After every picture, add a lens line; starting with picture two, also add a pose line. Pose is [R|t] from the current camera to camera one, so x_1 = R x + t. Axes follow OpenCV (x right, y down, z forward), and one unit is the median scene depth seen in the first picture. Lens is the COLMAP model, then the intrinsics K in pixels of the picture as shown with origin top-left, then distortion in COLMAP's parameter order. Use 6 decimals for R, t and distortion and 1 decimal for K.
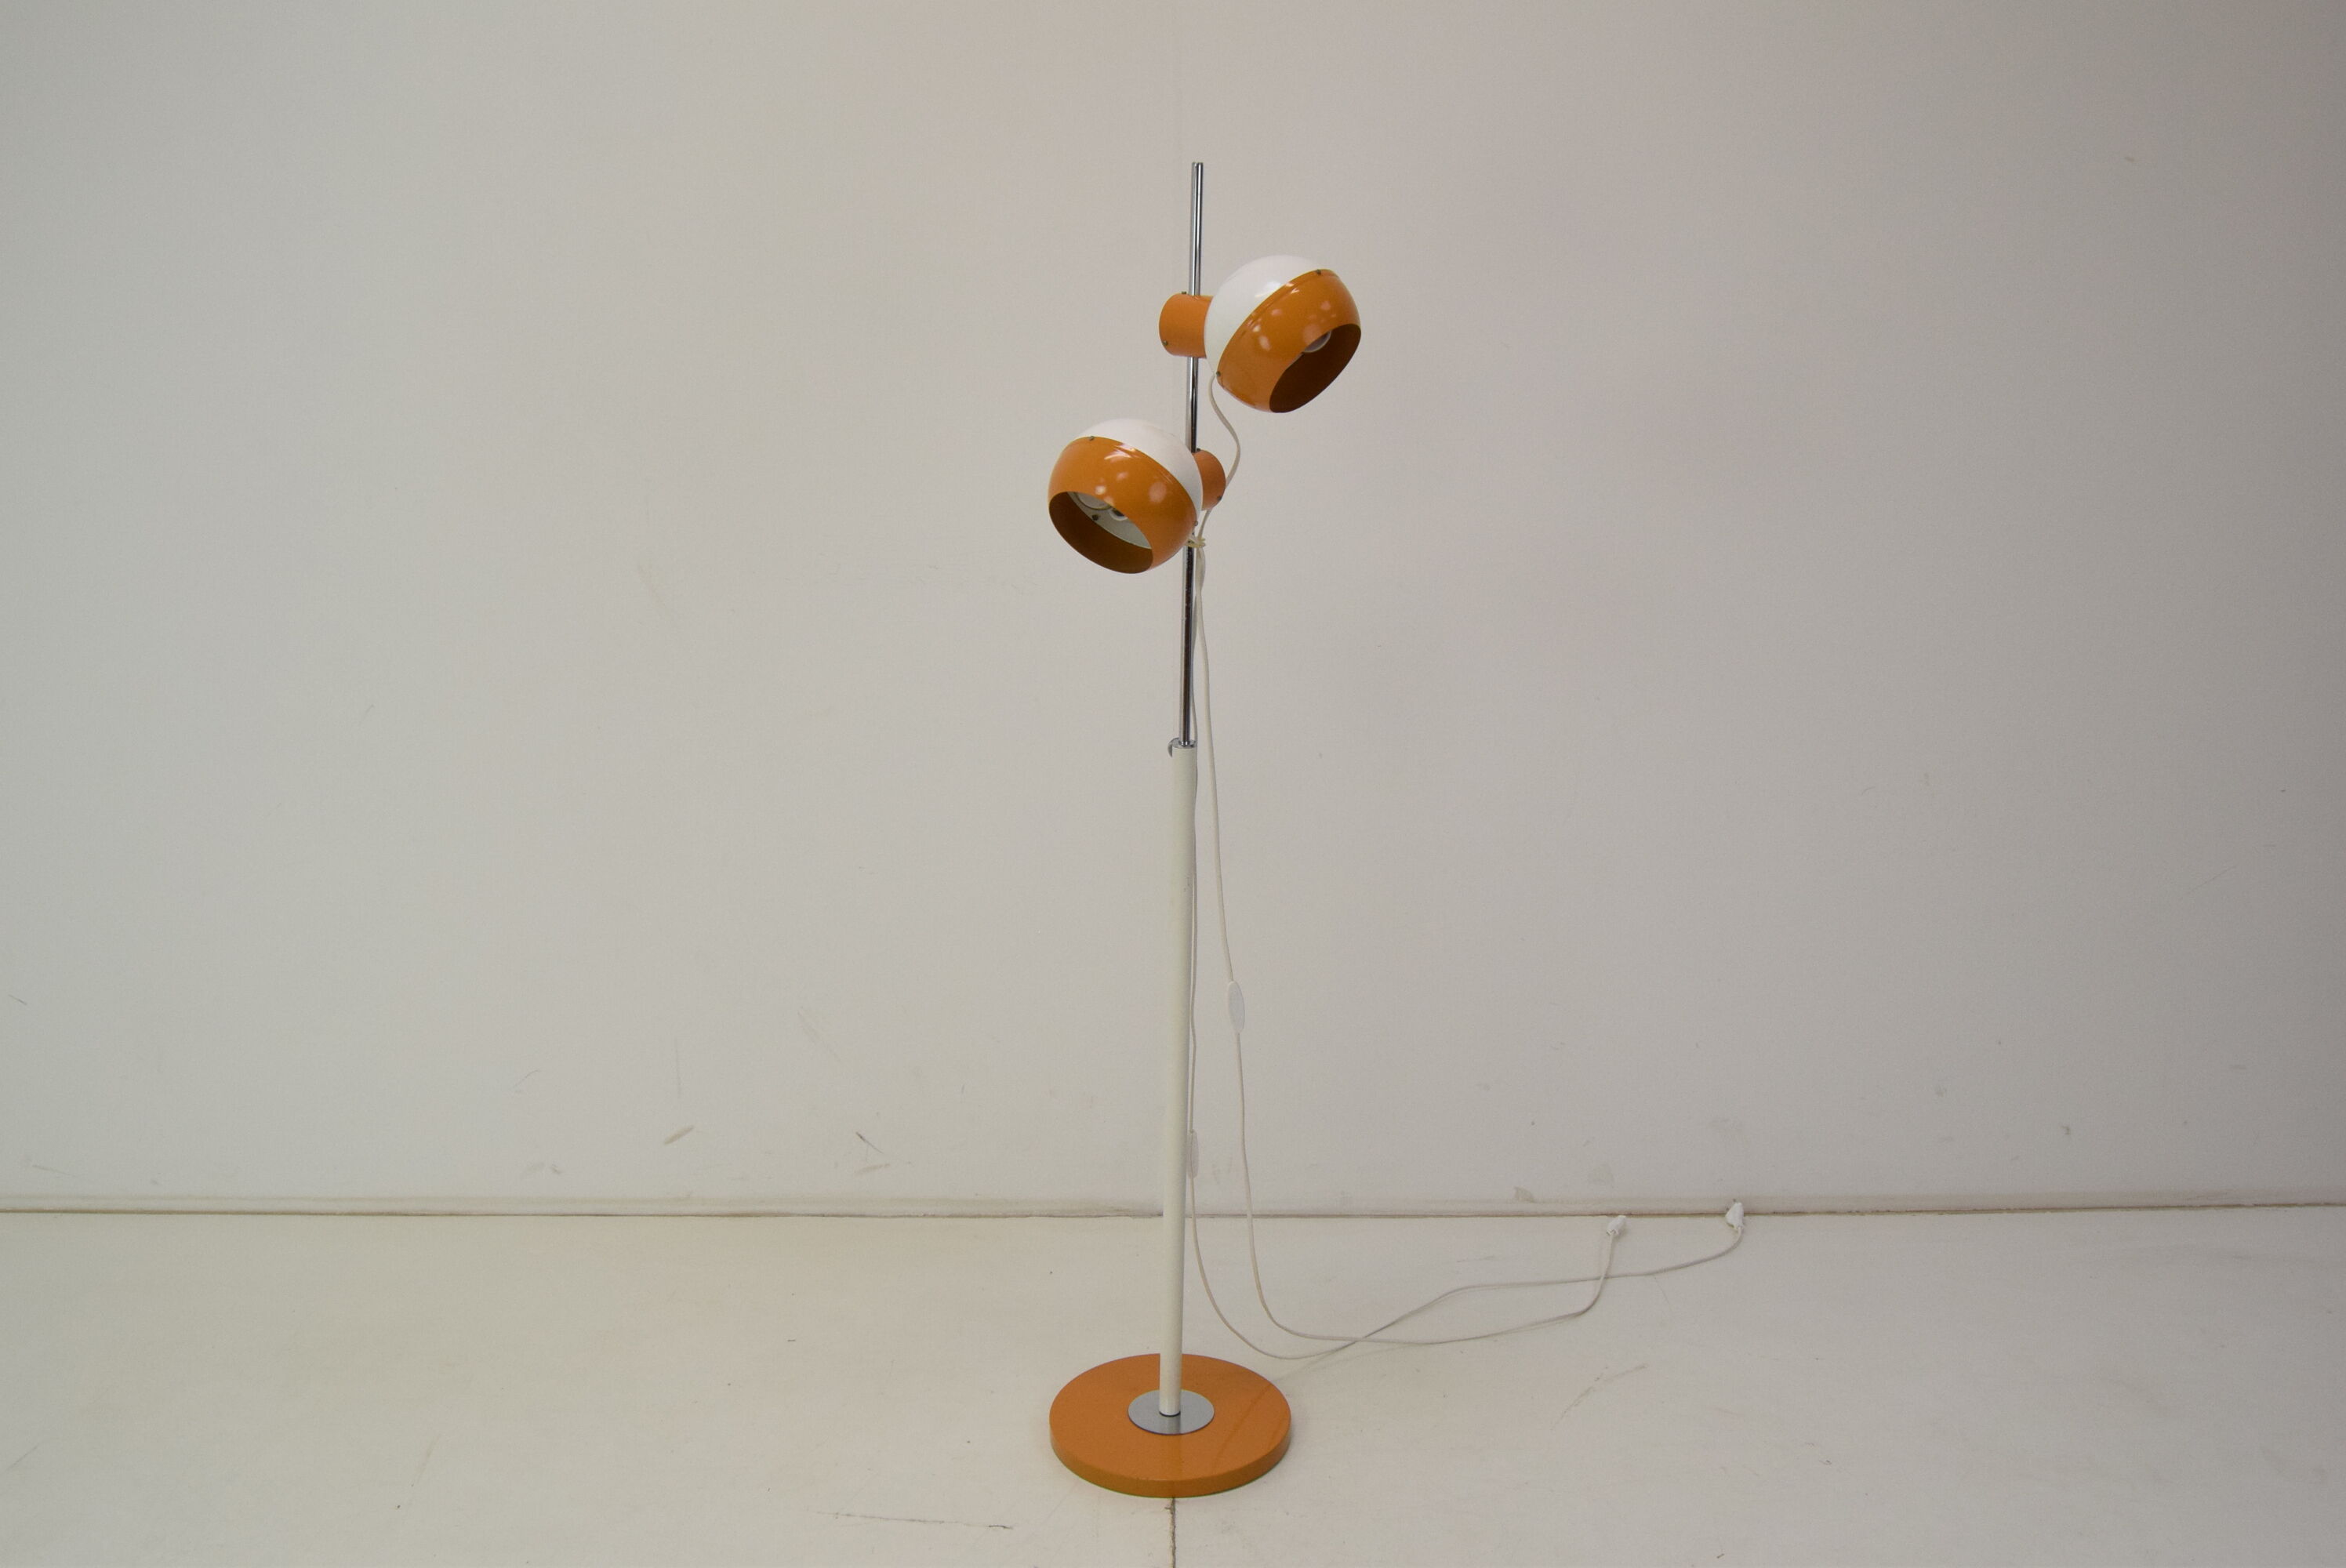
lens RADIAL K [[2303.0, 0, 1165.1], [0, 2303.0, 772.6], [0, 0, 1]] dist [0.038160, 0.000000]
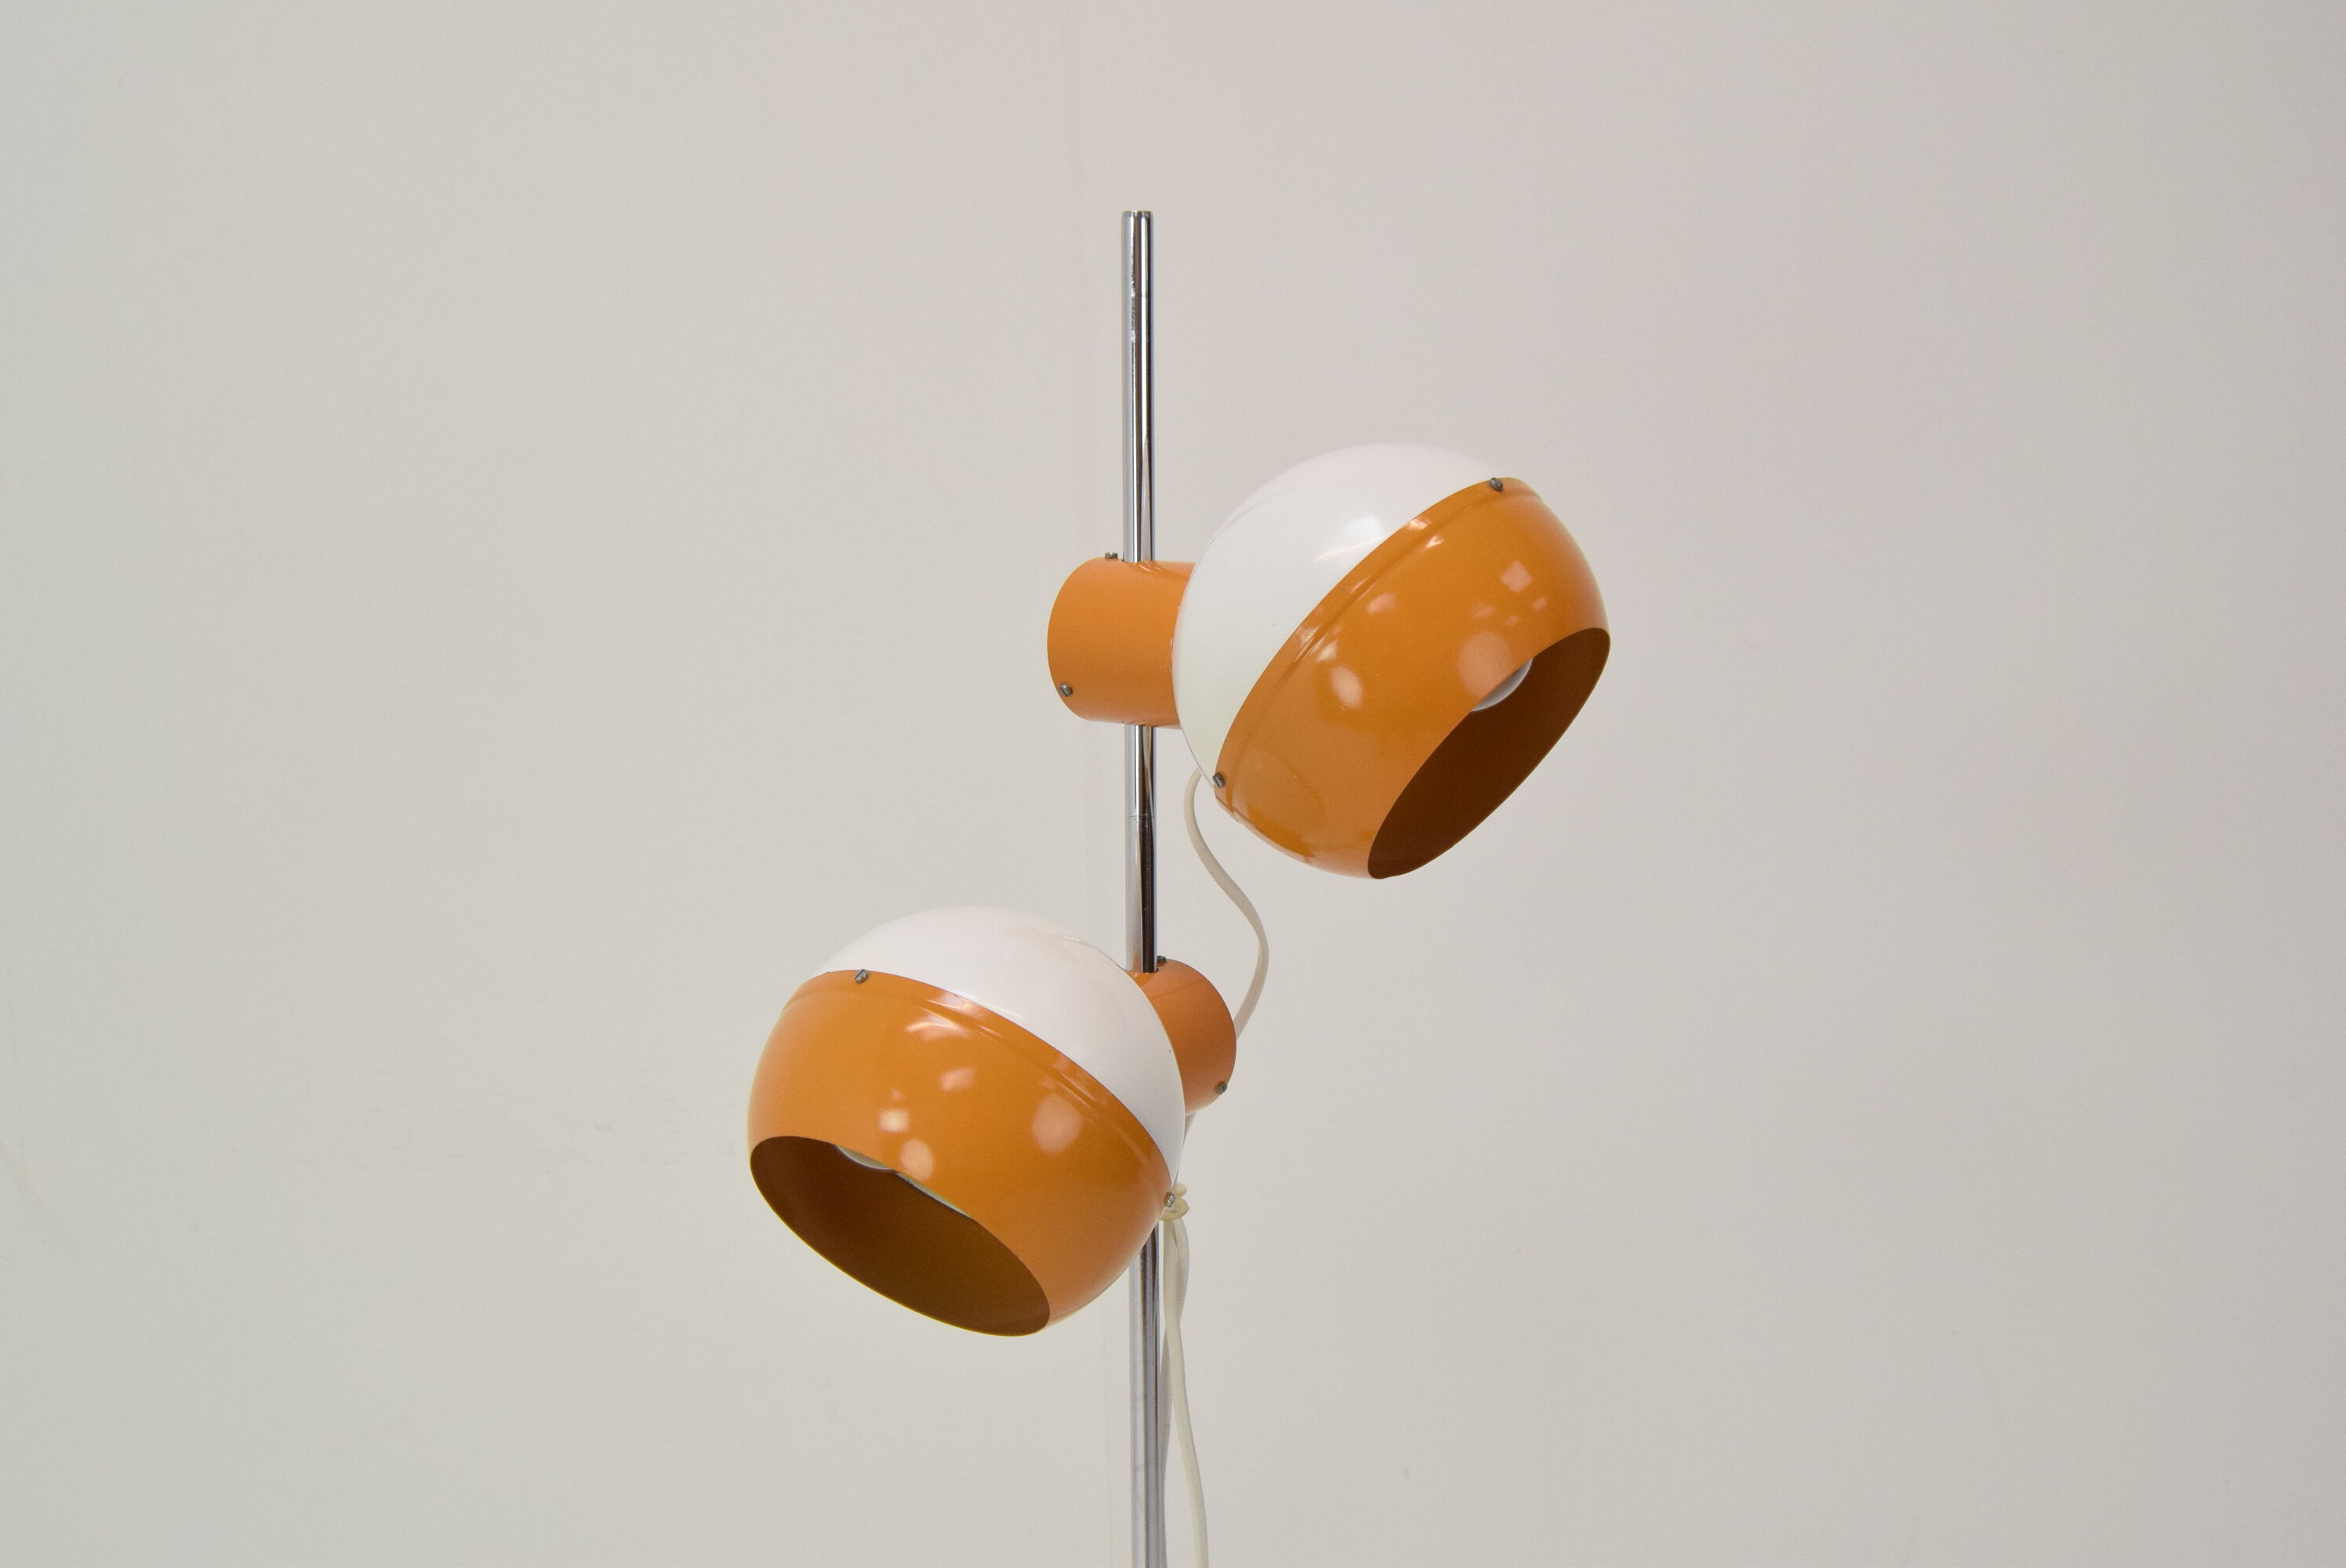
lens RADIAL K [[2668.0, 0, 1158.6], [0, 2668.0, 788.0], [0, 0, 1]] dist [0.043173, 0.000000]
pose [[0.998977, -0.032626, 0.031309, 0.001242], [0.036127, 0.992272, -0.118709, -0.123033], [-0.027194, 0.119719, 0.992435, 0.594200]]
